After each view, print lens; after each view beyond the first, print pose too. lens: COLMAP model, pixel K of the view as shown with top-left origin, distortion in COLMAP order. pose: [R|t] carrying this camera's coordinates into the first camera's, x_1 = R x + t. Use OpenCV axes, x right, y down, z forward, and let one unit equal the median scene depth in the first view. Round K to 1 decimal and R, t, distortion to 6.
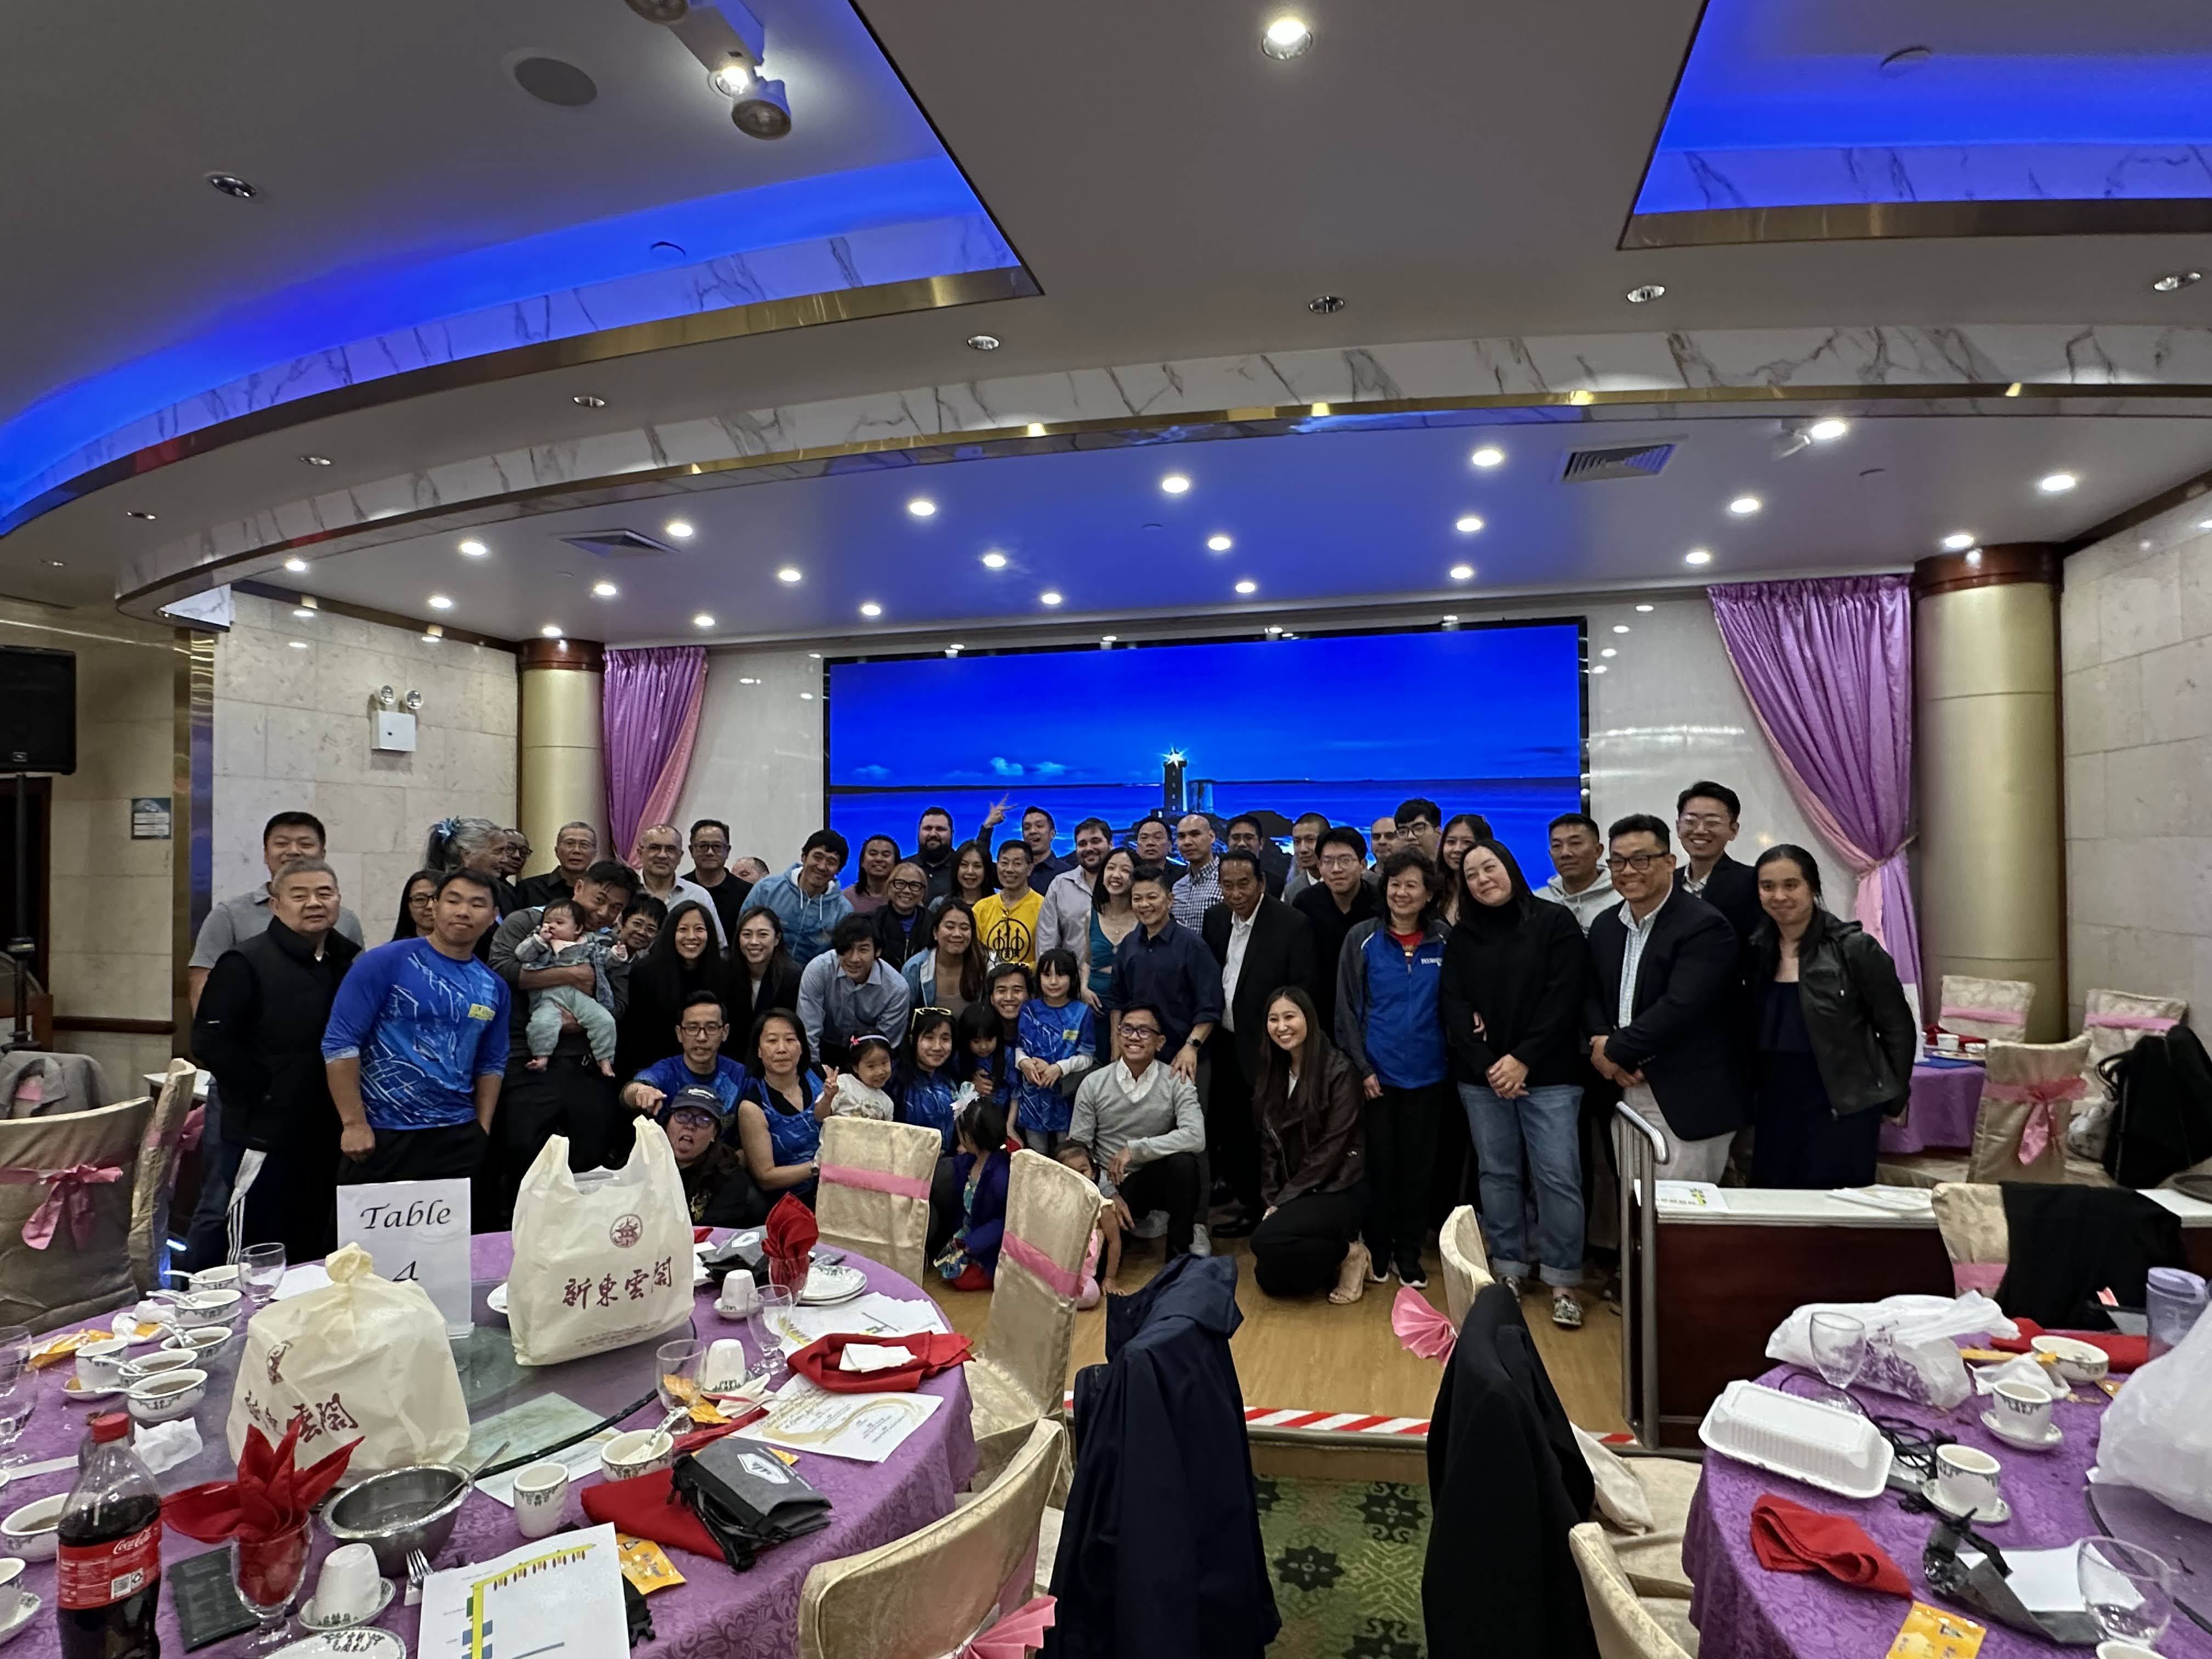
lens RADIAL K [[1181.6, 0, 1106.0], [0, 1181.6, 829.5], [0, 0, 1]] dist [-0.002723, 0.000398]
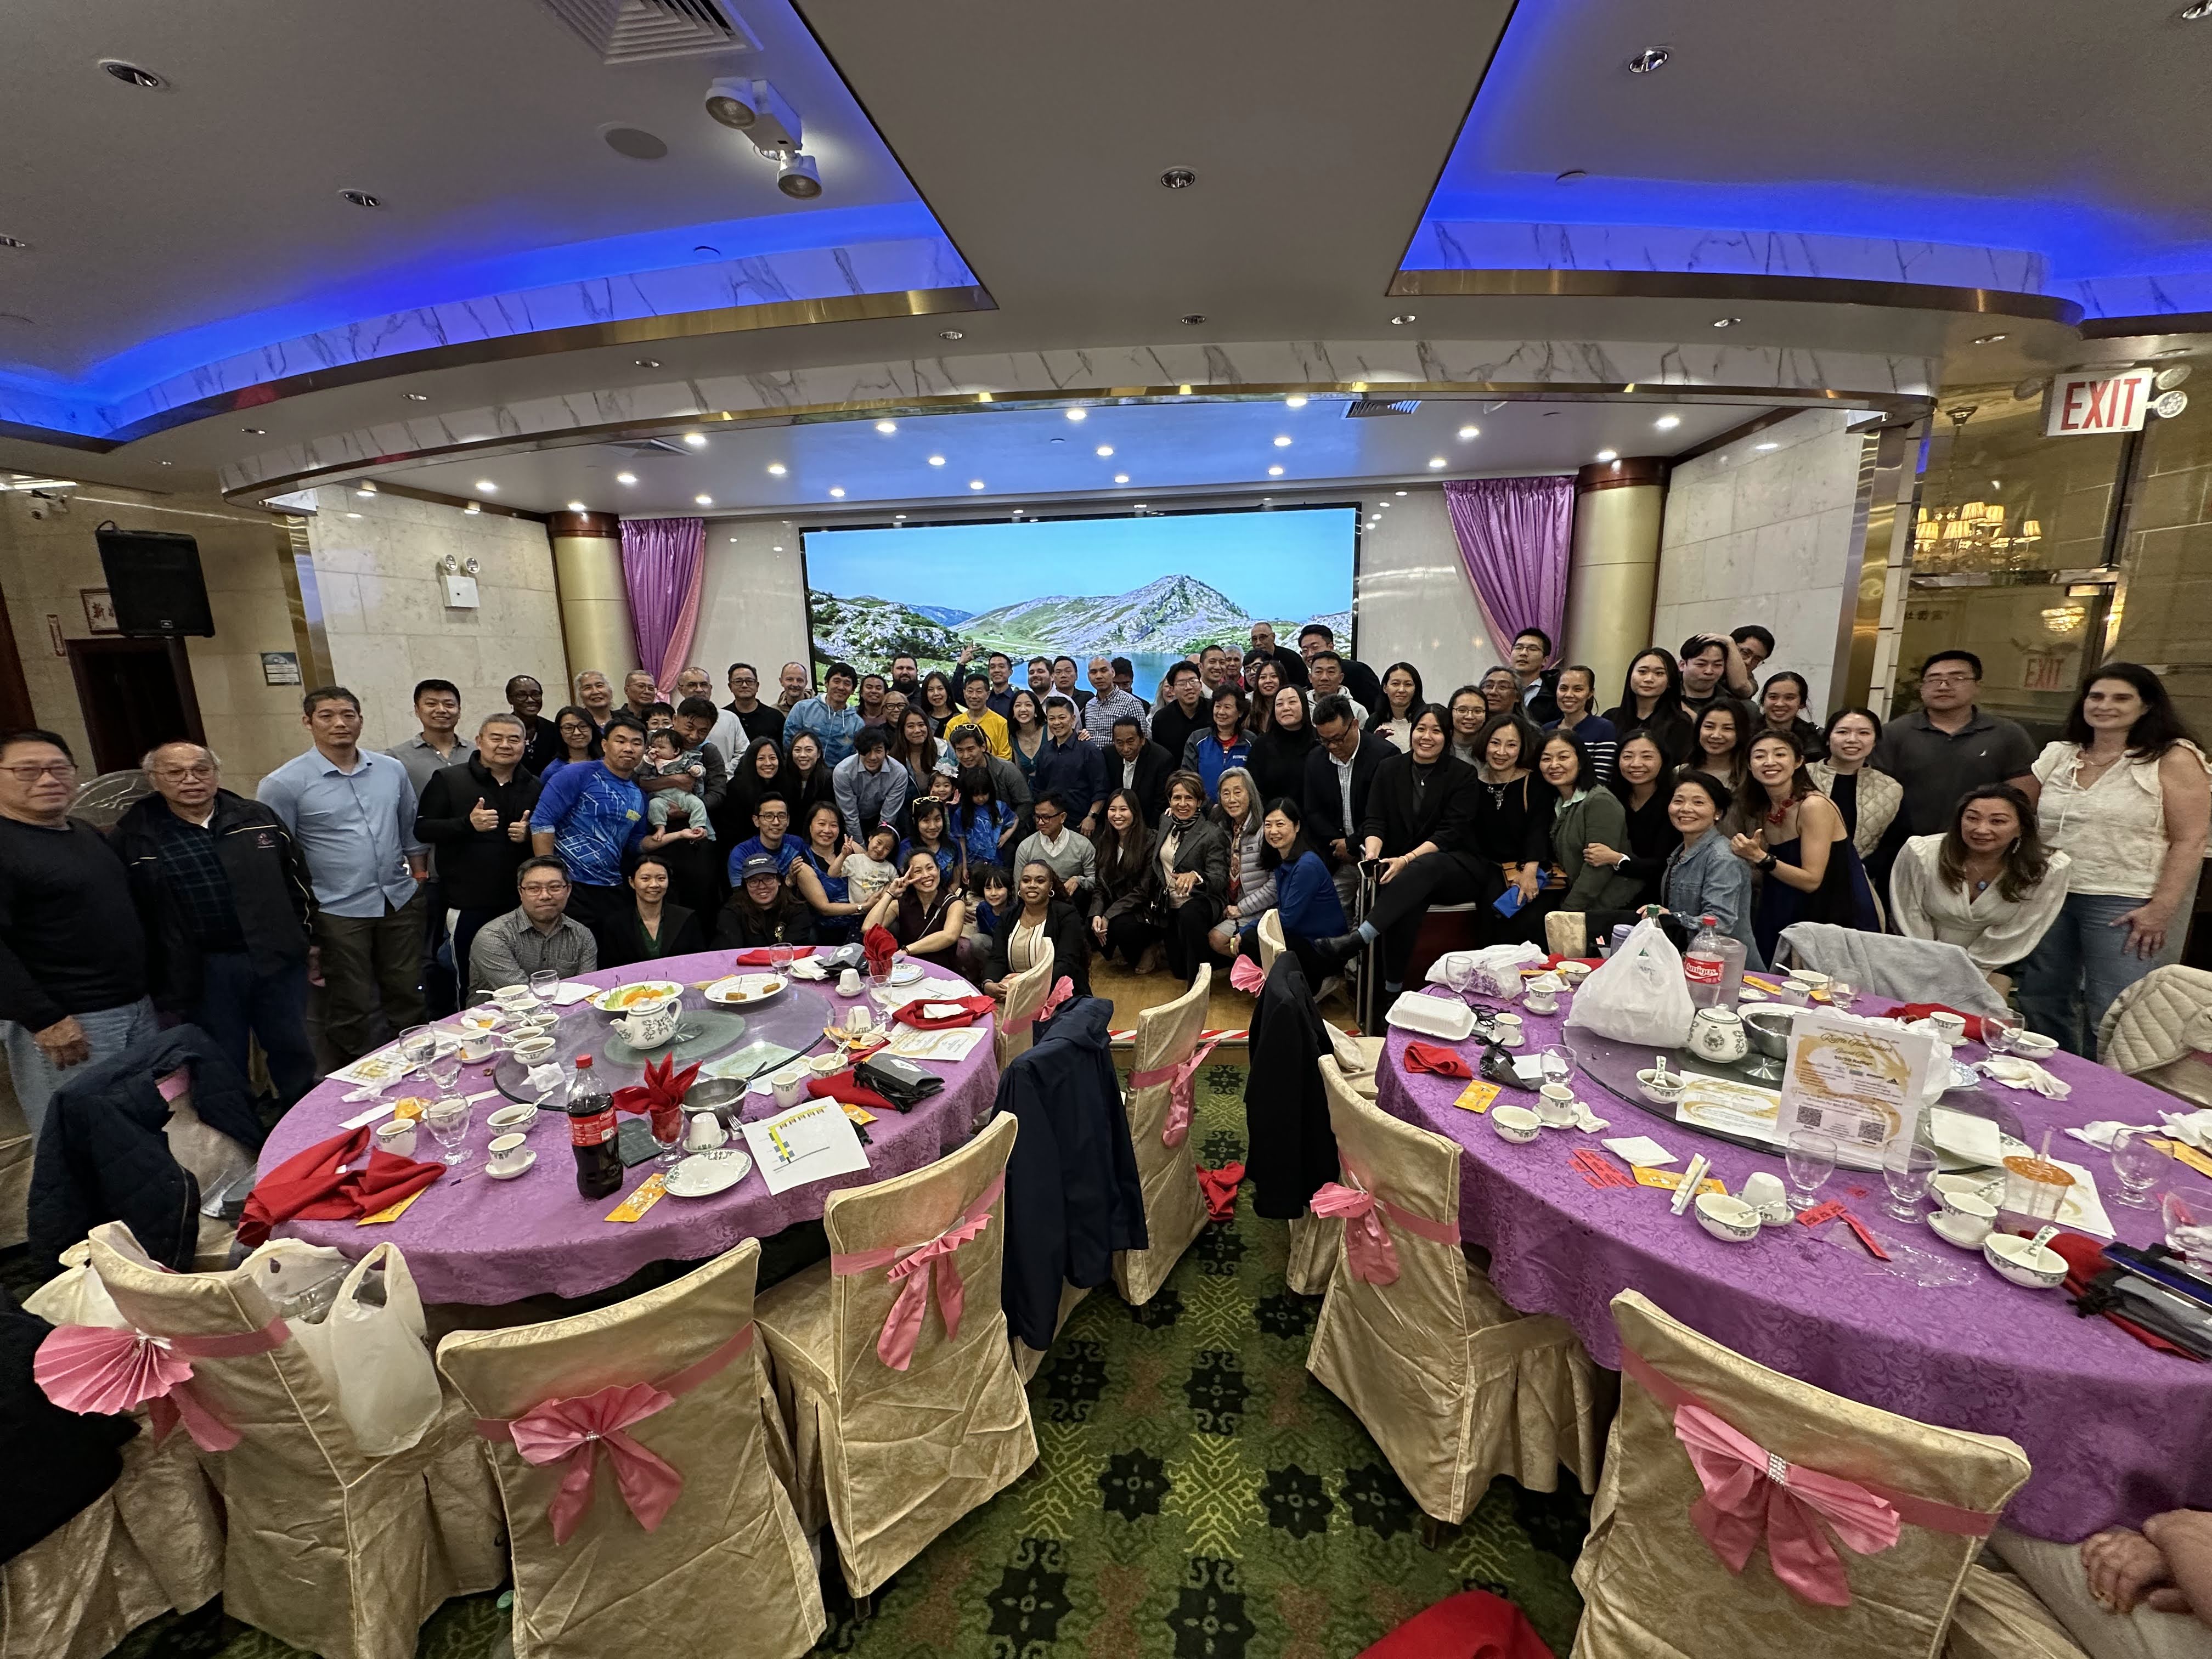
lens RADIAL K [[953.5, 0, 1106.0], [0, 953.5, 829.5], [0, 0, 1]] dist [0.000848, 0.000186]
pose [[0.991603, -0.039731, 0.123062, -0.088241], [0.011747, 0.975374, 0.220243, -0.092392], [-0.128782, -0.216948, 0.967651, -0.254883]]
